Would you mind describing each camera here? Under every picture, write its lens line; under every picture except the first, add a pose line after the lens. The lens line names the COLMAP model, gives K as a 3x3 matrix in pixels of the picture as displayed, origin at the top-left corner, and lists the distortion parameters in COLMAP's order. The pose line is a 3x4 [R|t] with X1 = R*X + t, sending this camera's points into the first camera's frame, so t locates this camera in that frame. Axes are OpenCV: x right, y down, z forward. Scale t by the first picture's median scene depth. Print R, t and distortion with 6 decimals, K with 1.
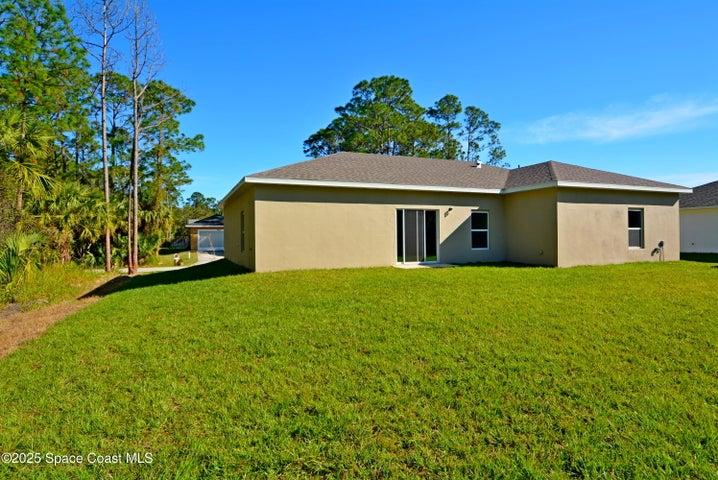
lens RADIAL K [[421.4, 0, 358.4], [0, 421.4, 239.4], [0, 0, 1]] dist [-0.009802, -0.001272]
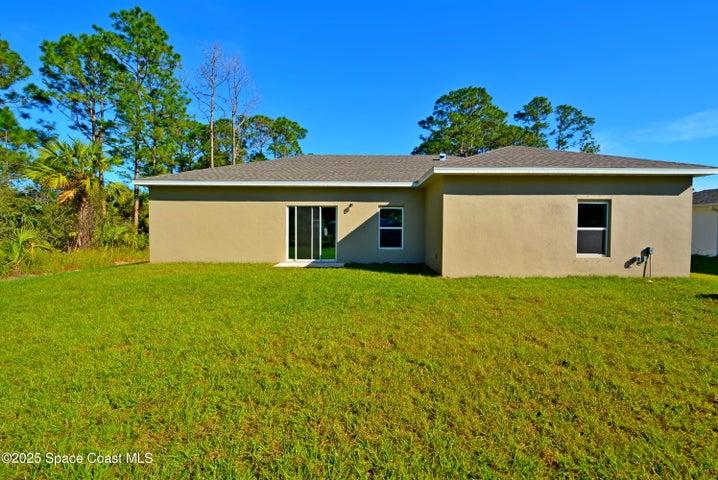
lens RADIAL K [[314.3, 0, 359.3], [0, 314.3, 238.0], [0, 0, 1]] dist [-0.008203, -0.000721]
pose [[0.913305, 0.026114, -0.406439, 0.506910], [-0.015905, 0.999468, 0.028477, -0.018337], [0.406966, -0.019544, 0.913234, 0.349518]]
